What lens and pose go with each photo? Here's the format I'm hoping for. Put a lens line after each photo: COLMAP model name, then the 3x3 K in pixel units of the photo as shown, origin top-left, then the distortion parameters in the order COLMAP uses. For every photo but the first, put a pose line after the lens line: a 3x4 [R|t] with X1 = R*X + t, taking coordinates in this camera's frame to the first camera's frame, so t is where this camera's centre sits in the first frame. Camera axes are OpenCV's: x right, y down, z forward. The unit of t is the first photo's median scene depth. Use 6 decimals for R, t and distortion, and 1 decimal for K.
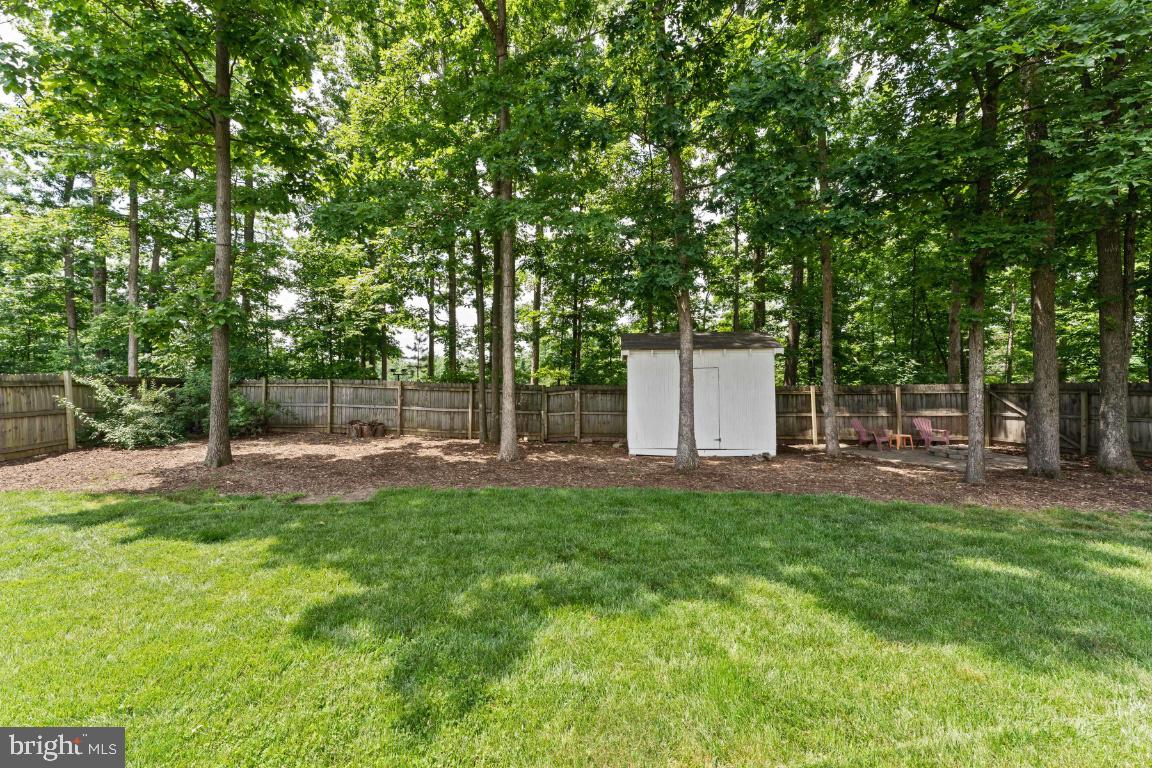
lens RADIAL K [[457.8, 0, 573.3], [0, 457.8, 376.1], [0, 0, 1]] dist [0.000047, -0.000059]
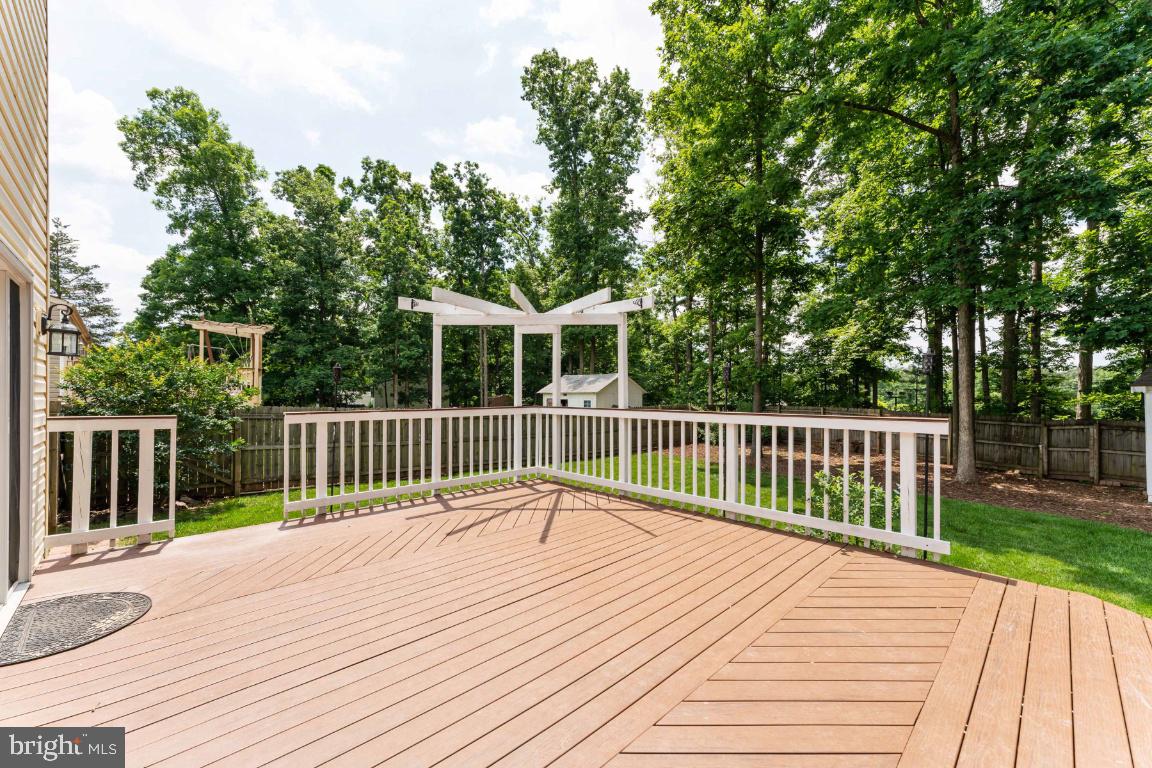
lens RADIAL K [[461.4, 0, 572.2], [0, 461.4, 369.8], [0, 0, 1]] dist [-0.001094, -0.000273]
pose [[0.524298, -0.044298, -0.850382, 0.248955], [0.010337, 0.998903, -0.045661, -0.048850], [0.851472, 0.015150, 0.524181, -0.363817]]
